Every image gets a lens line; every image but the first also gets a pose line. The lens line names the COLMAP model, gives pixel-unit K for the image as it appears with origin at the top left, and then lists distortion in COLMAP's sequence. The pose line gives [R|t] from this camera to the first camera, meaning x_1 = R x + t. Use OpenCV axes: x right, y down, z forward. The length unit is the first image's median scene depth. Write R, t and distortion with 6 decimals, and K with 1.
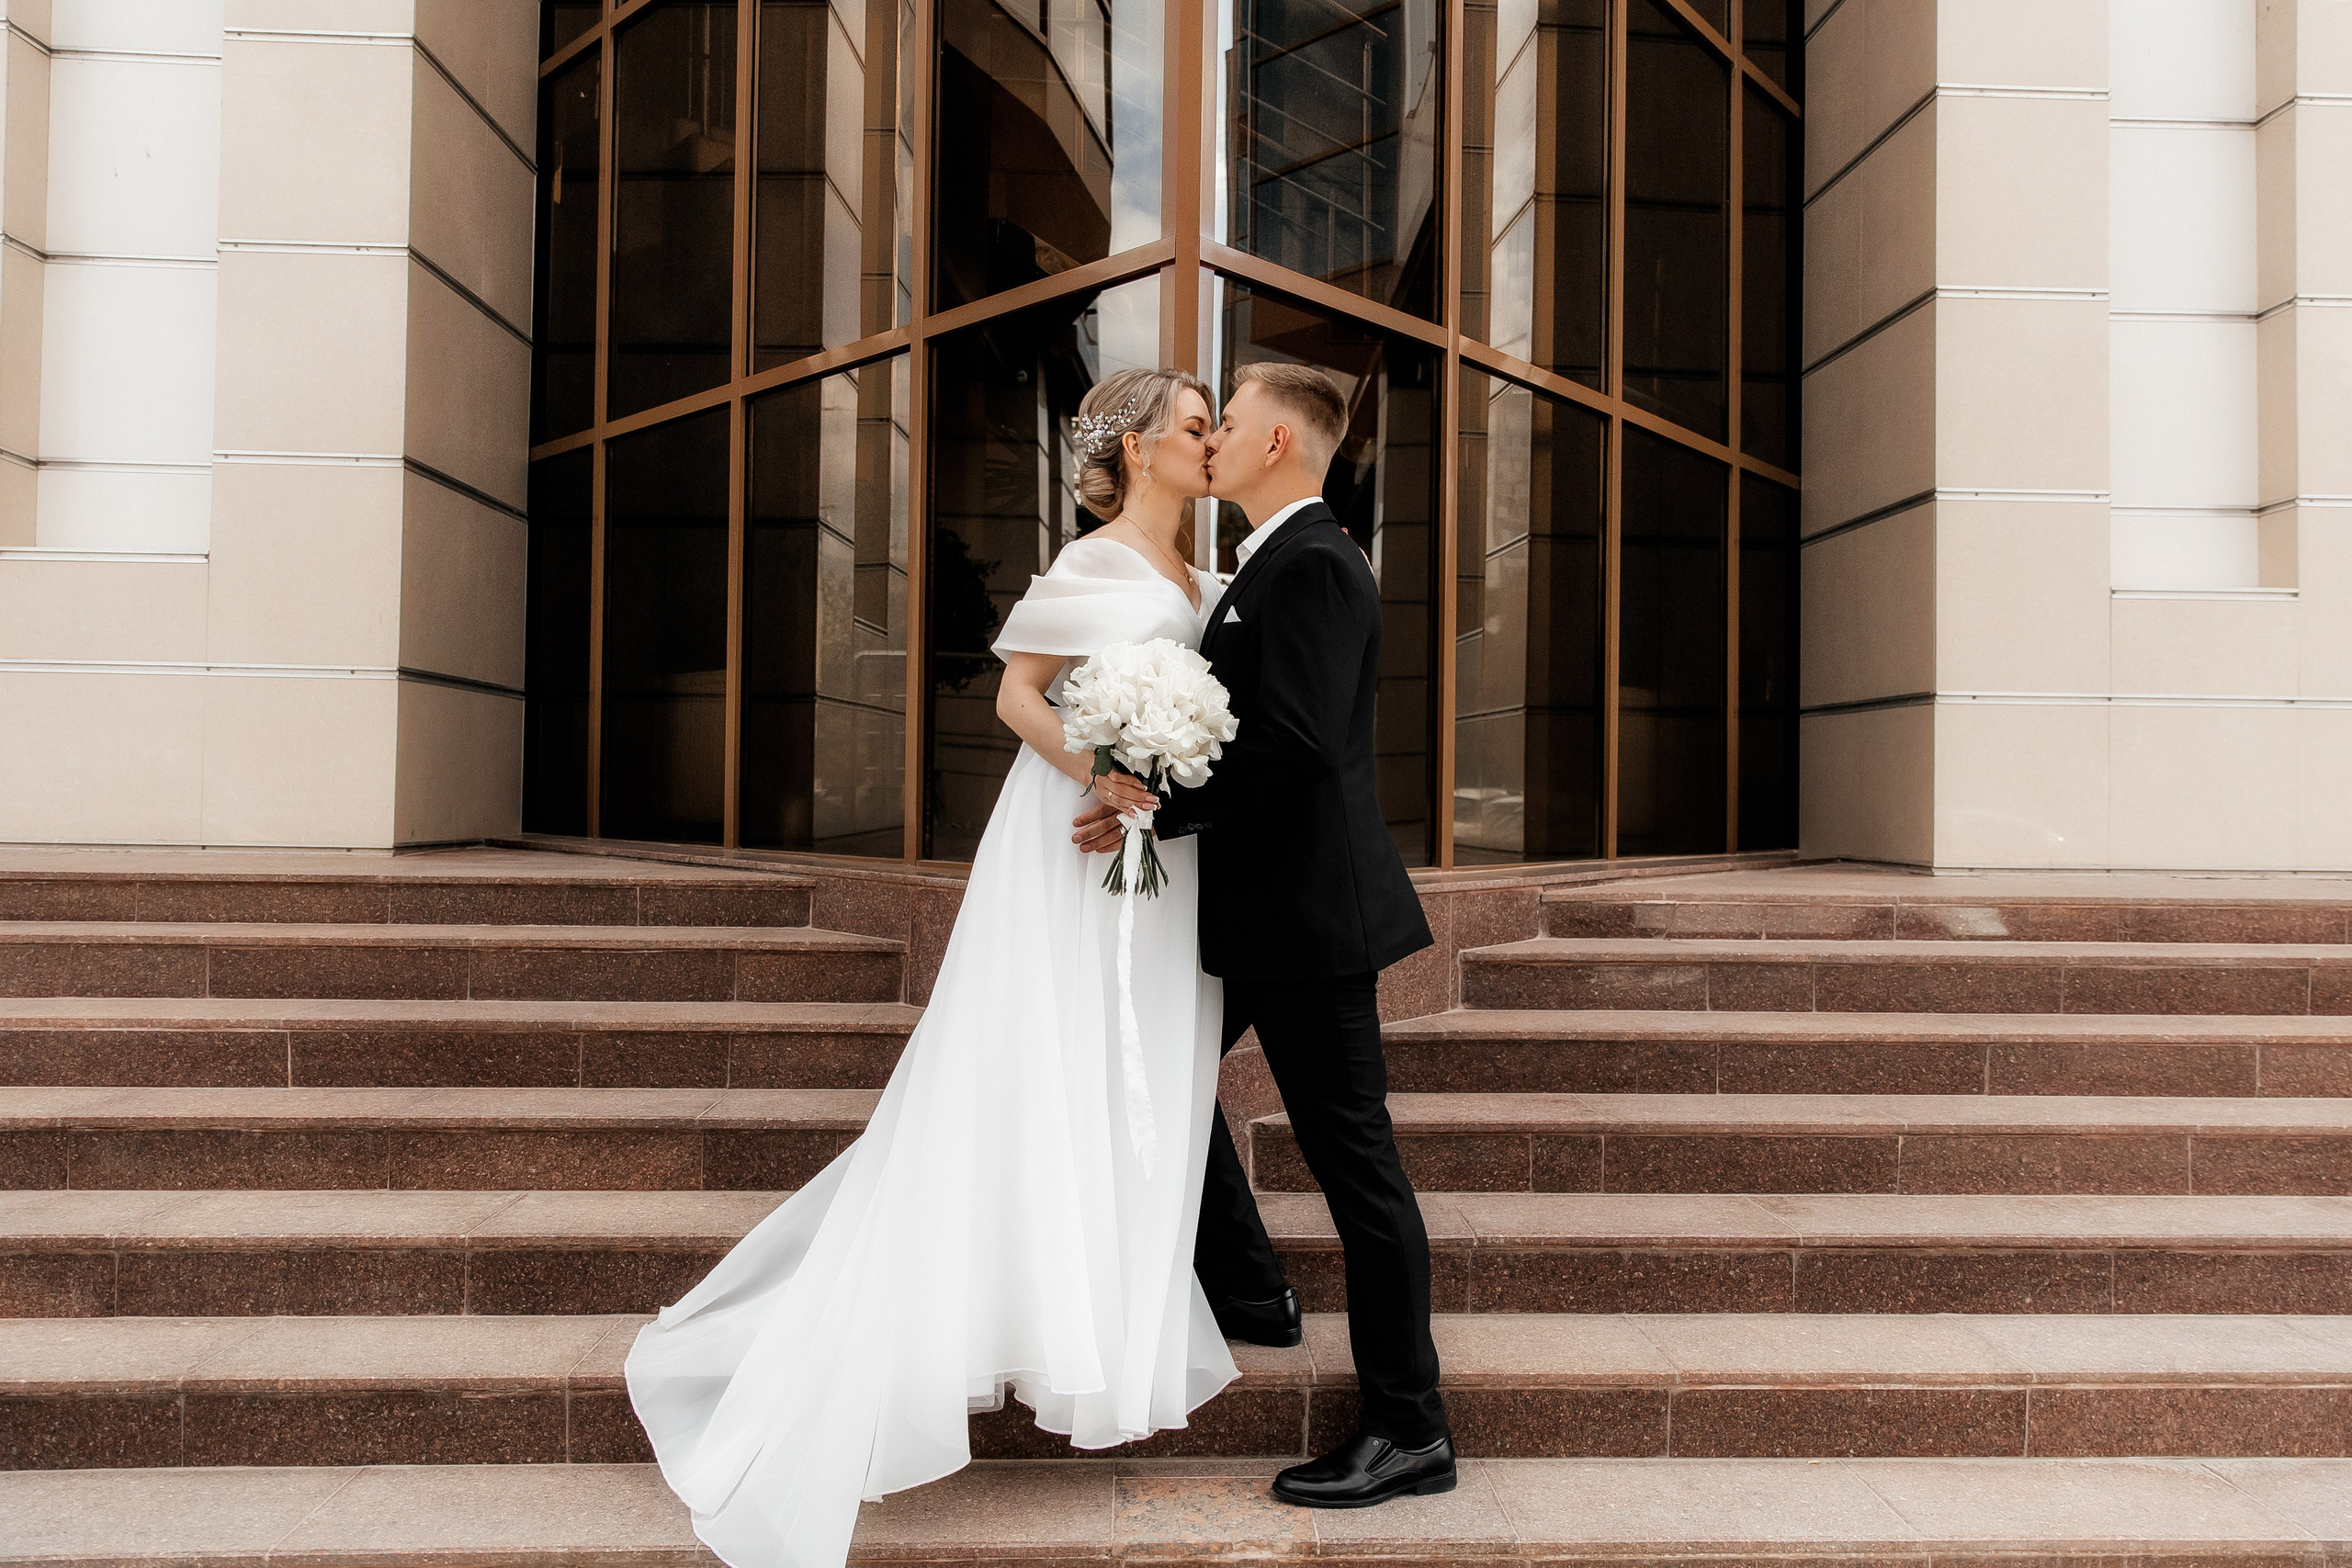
lens RADIAL K [[1638.4, 0, 1176.0], [0, 1638.4, 784.0], [0, 0, 1]] dist [-0.000298, 0.008821]
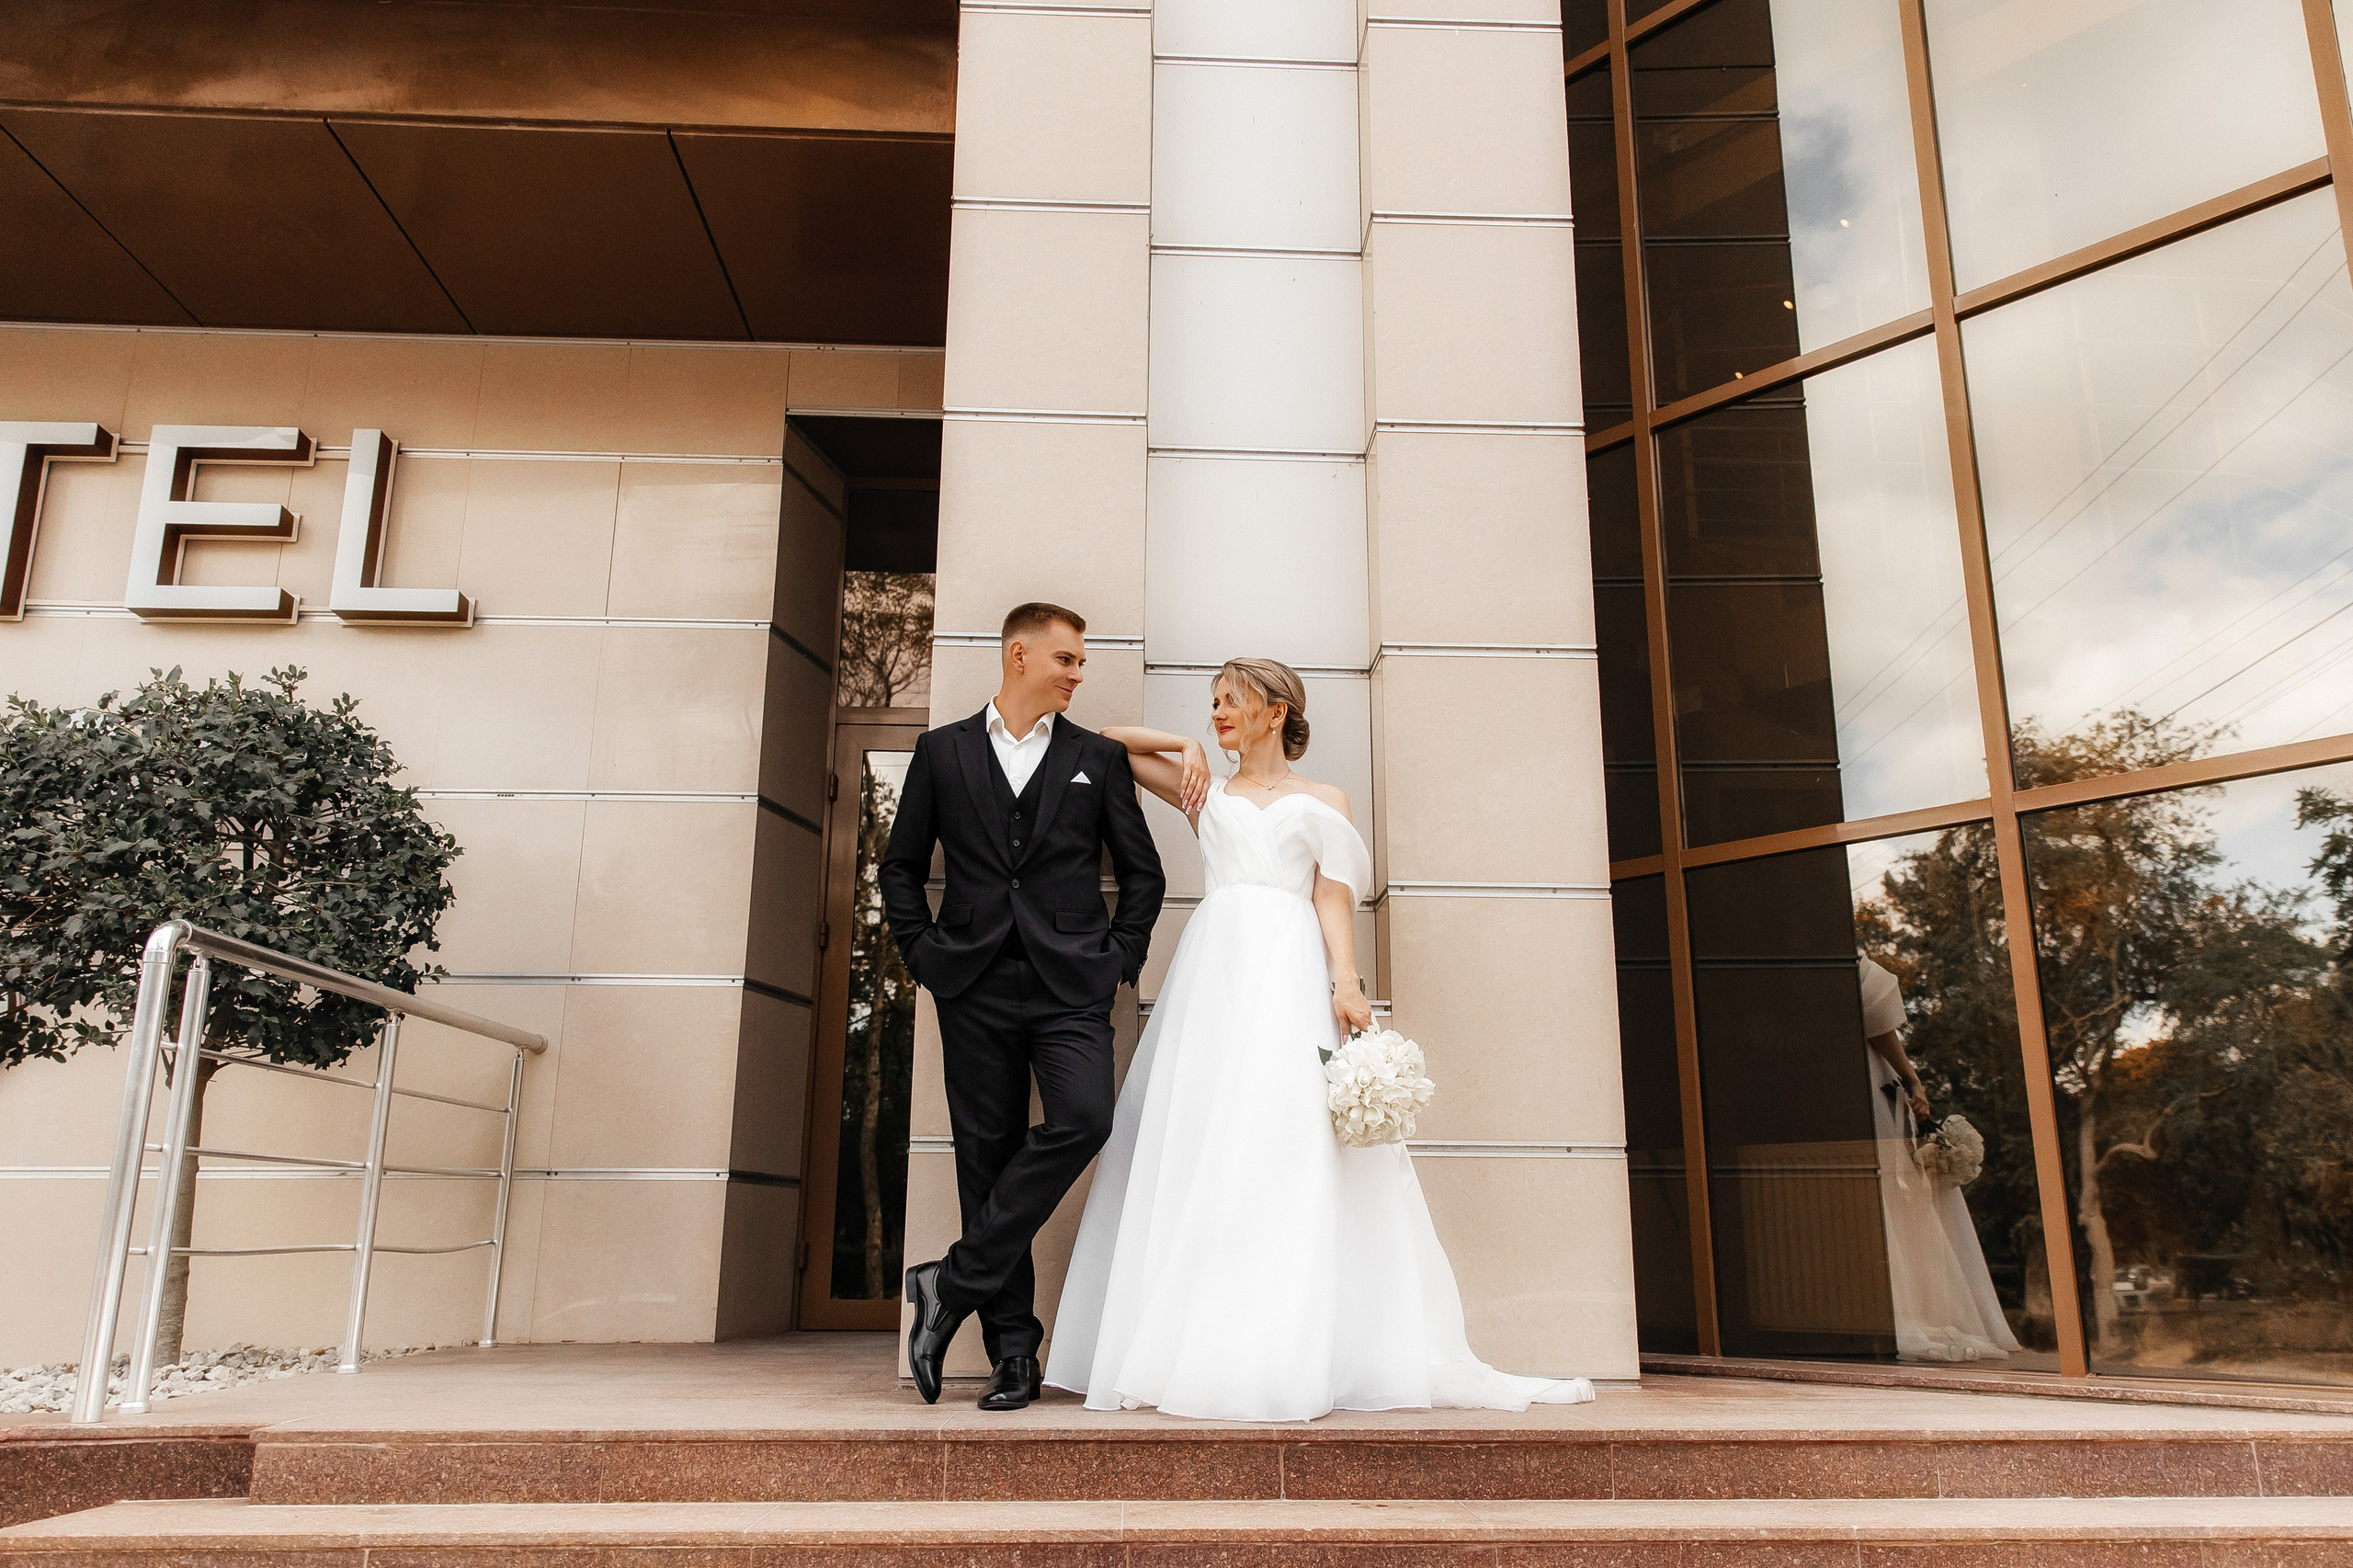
lens RADIAL K [[1718.6, 0, 1186.3], [0, 1718.6, 828.0], [0, 0, 1]] dist [0.008846, -0.004697]
pose [[0.999925, -0.010408, 0.006424, -0.900161], [0.011623, 0.972097, -0.234291, -0.033882], [-0.003806, 0.234348, 0.972145, 0.185631]]
